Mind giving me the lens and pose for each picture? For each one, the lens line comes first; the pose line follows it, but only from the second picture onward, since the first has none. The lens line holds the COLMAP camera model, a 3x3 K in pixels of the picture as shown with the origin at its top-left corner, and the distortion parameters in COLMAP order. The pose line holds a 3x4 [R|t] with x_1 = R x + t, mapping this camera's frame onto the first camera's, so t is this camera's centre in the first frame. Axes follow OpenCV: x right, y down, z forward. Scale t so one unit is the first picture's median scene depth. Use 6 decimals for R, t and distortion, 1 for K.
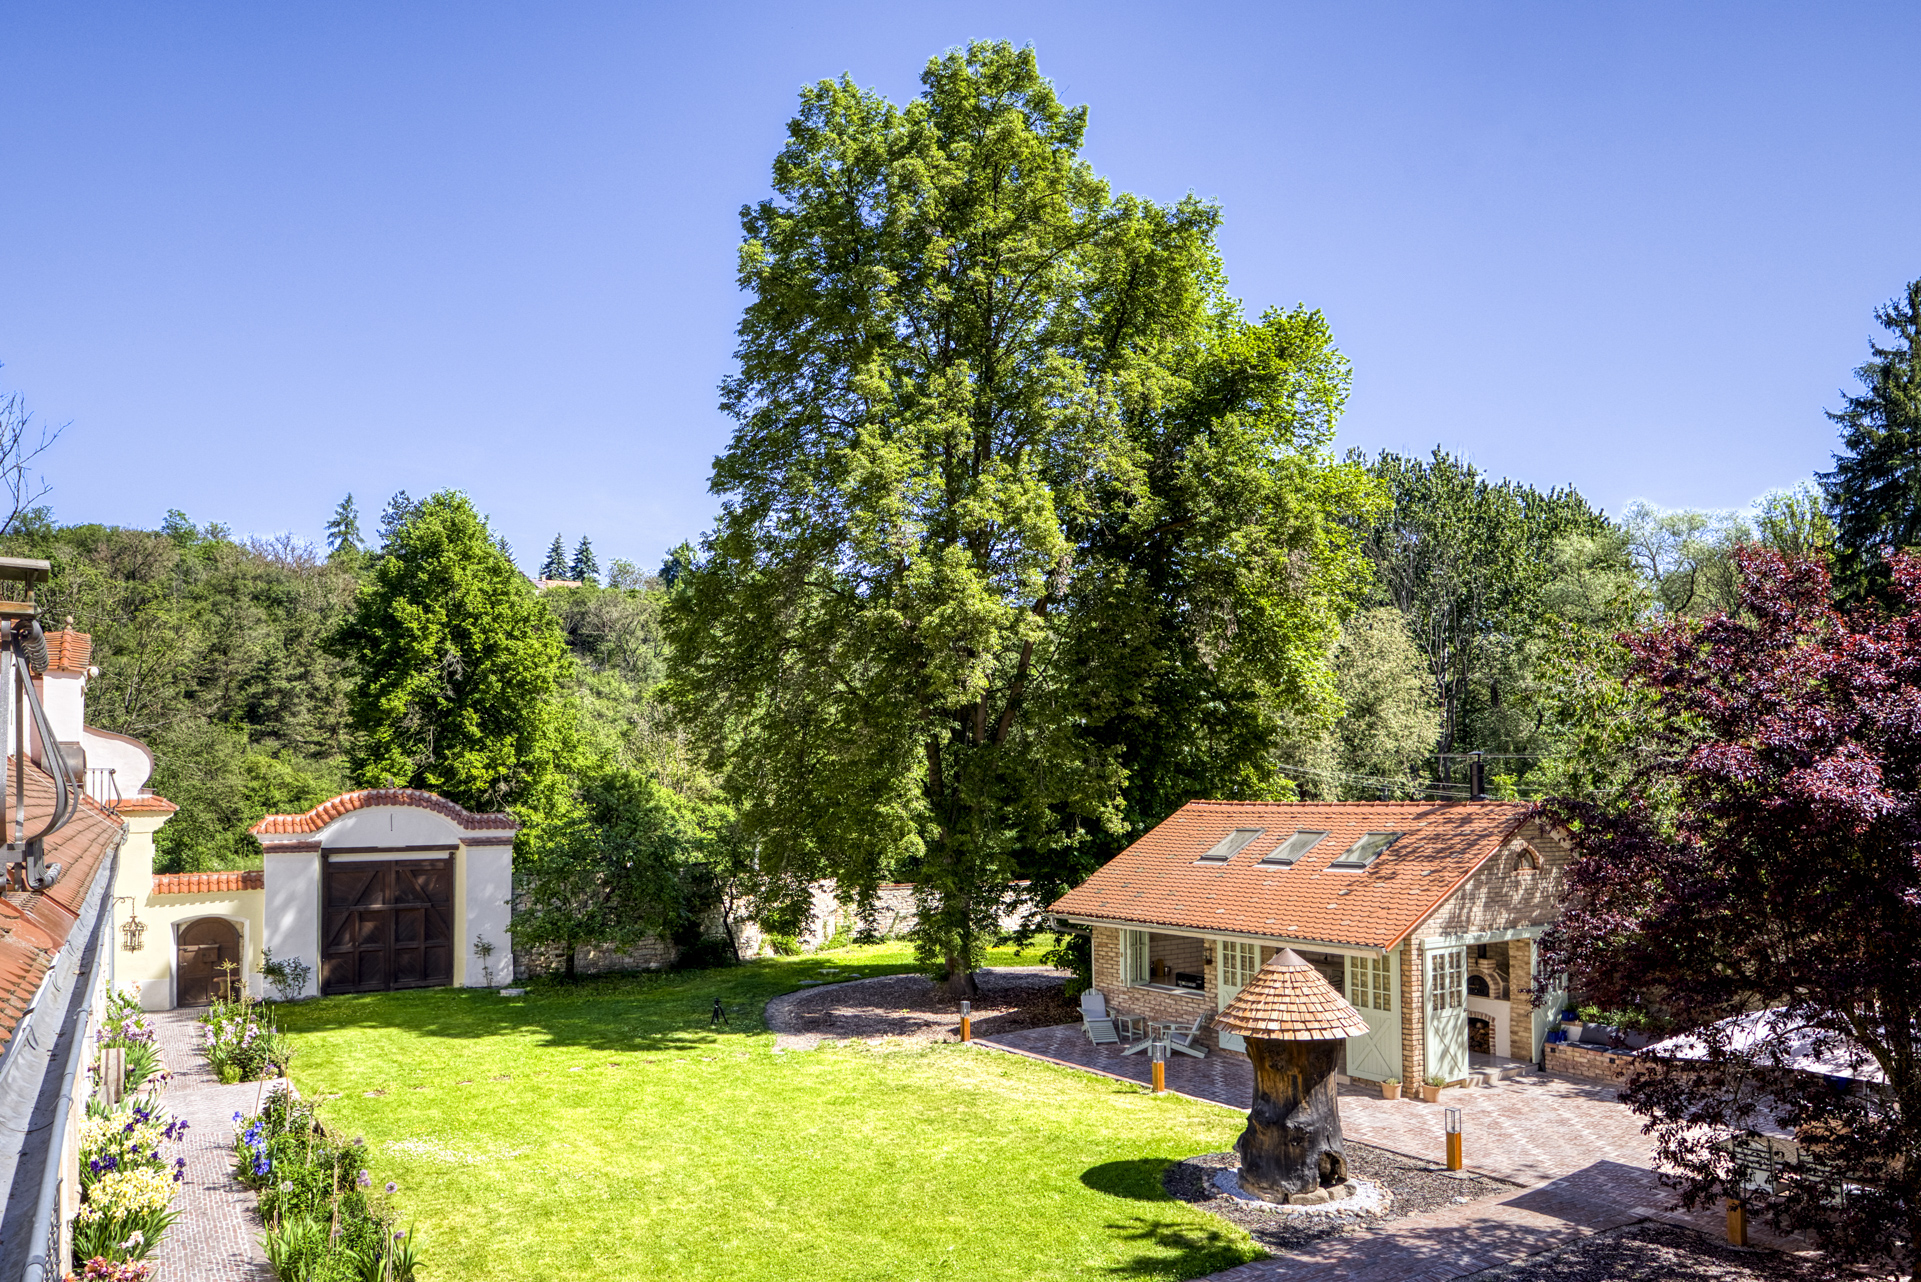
lens RADIAL K [[1304.0, 0, 945.9], [0, 1304.0, 757.0], [0, 0, 1]] dist [-0.003777, 0.000095]
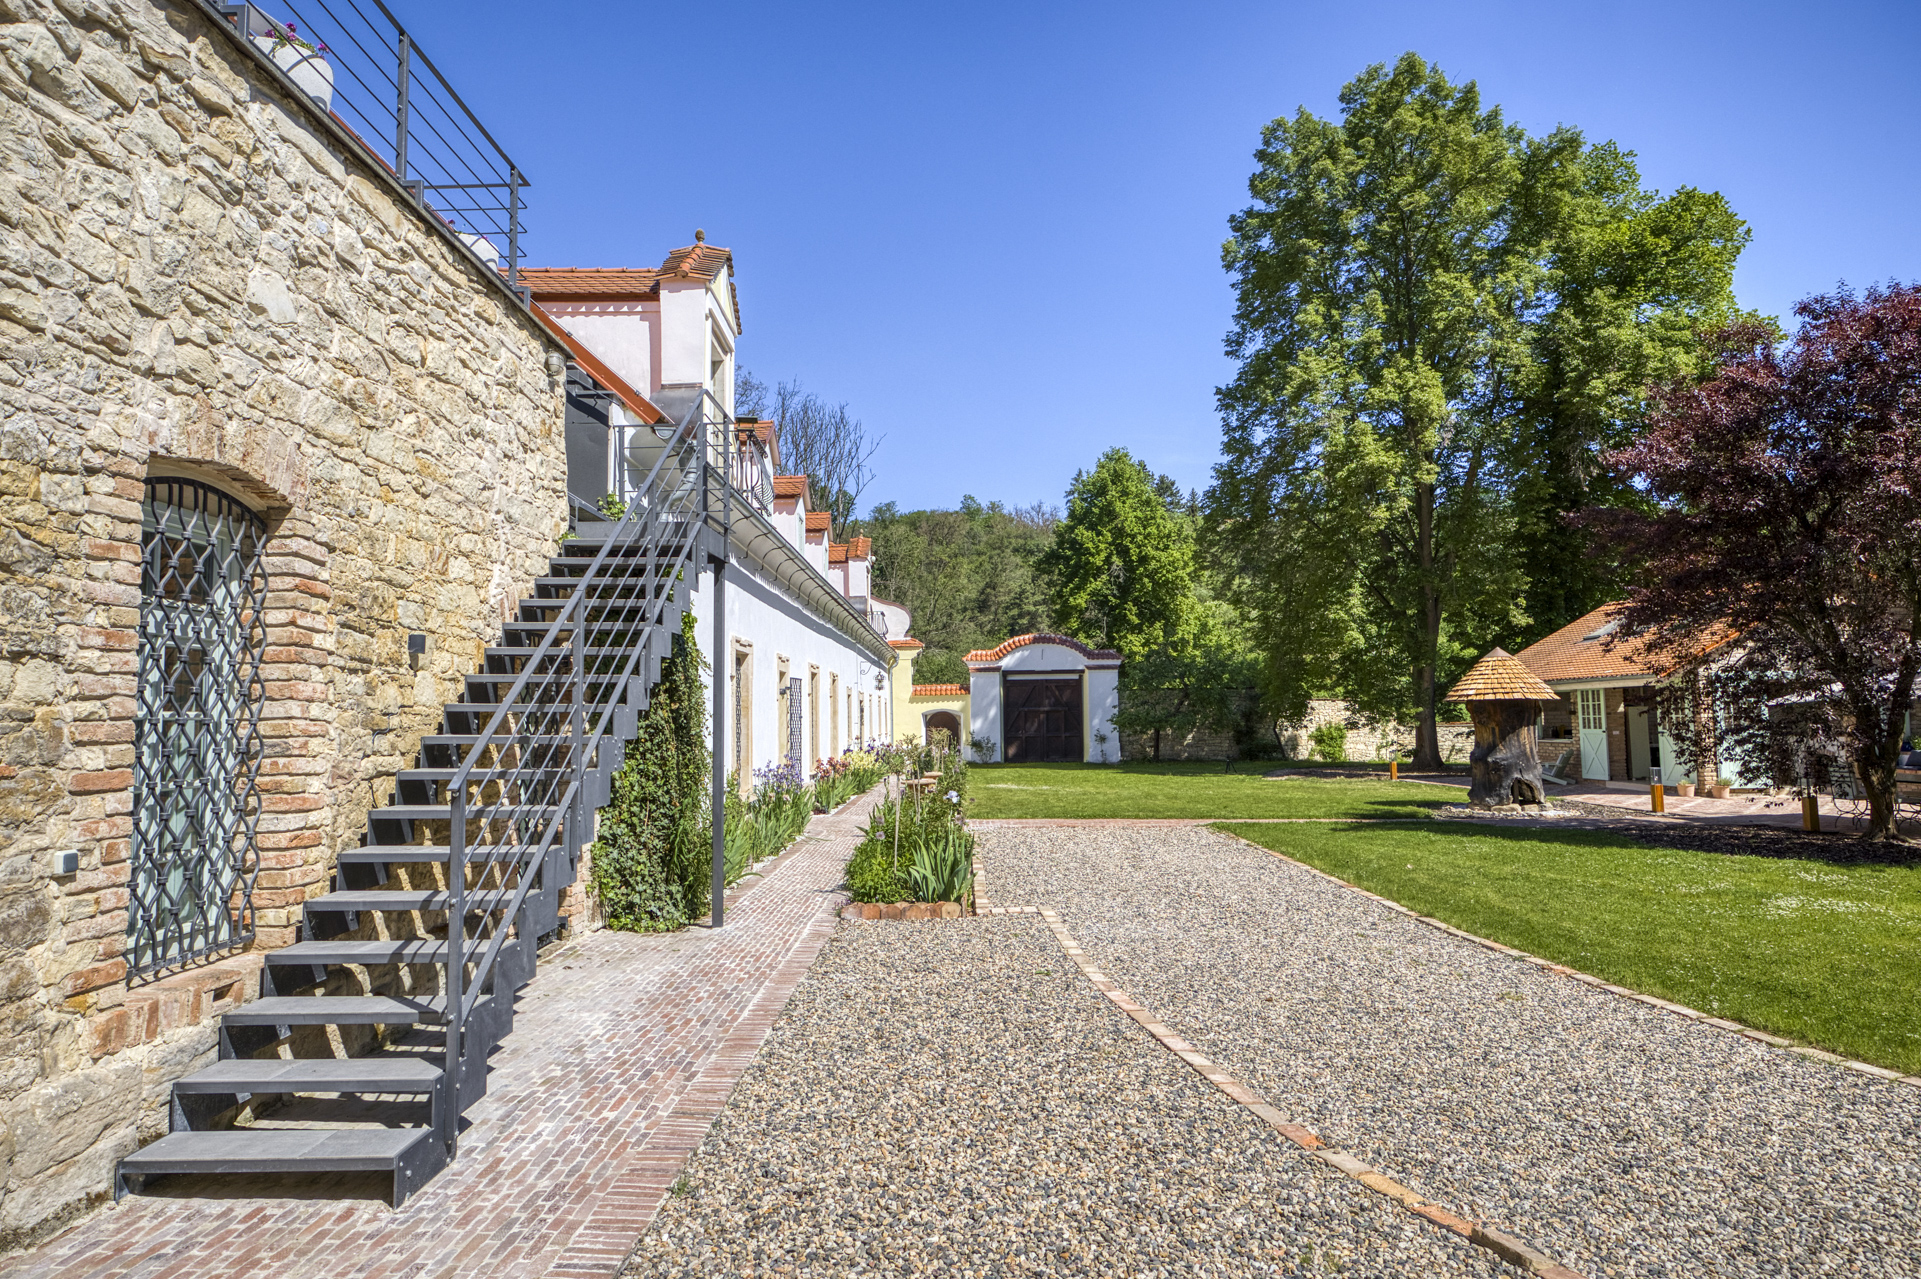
lens RADIAL K [[1140.7, 0, 960.5], [0, 1140.7, 639.5], [0, 0, 1]] dist [-0.000958, -0.001422]
pose [[0.847103, -0.040507, -0.529883, 0.209061], [0.020152, 0.998822, -0.044139, 0.088661], [0.531047, 0.026712, 0.846921, -0.201092]]
